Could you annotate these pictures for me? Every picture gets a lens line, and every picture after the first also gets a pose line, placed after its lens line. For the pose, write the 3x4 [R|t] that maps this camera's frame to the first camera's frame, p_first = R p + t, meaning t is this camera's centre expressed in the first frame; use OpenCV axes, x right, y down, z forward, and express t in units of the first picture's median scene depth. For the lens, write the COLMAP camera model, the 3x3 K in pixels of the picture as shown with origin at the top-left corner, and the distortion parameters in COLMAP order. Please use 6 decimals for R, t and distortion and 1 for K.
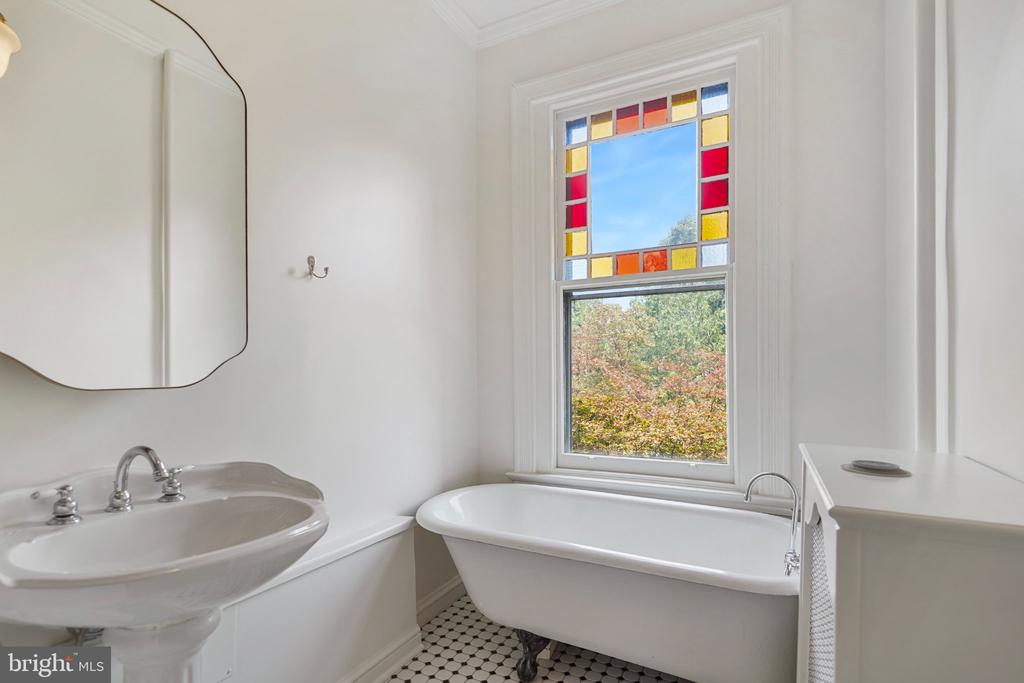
lens RADIAL K [[492.3, 0, 512.7], [0, 492.3, 365.8], [0, 0, 1]] dist [-0.003089, 0.000095]
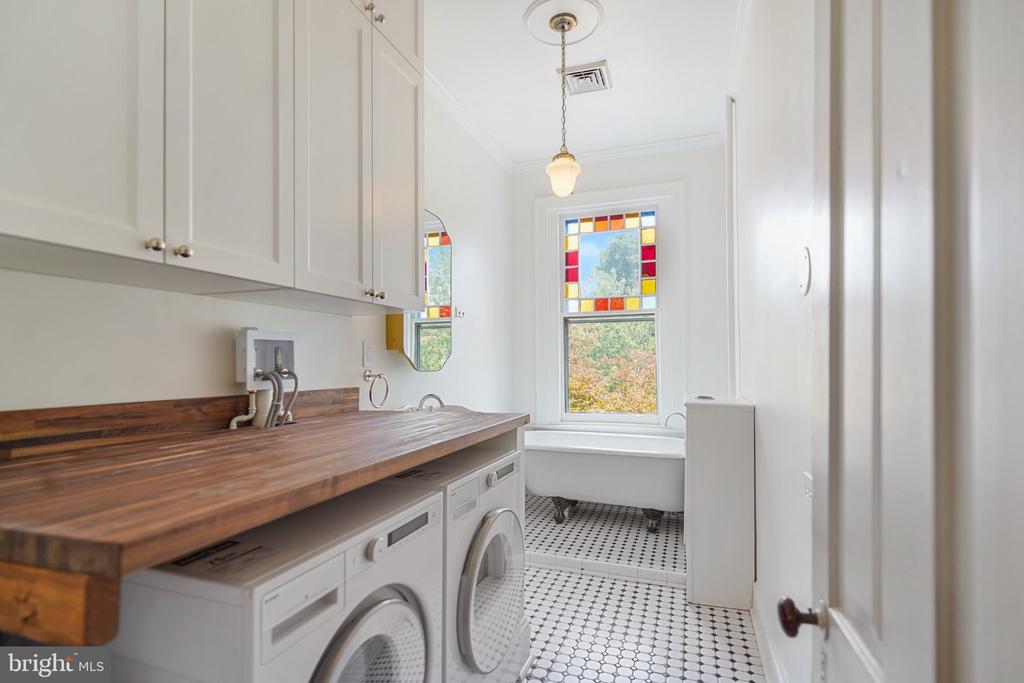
lens RADIAL K [[506.8, 0, 515.8], [0, 506.8, 351.3], [0, 0, 1]] dist [-0.001418, -0.000222]
pose [[0.990144, -0.000537, 0.140050, -0.318470], [0.003541, 0.999769, -0.021196, -0.001157], [-0.140006, 0.021483, 0.989918, -0.734696]]
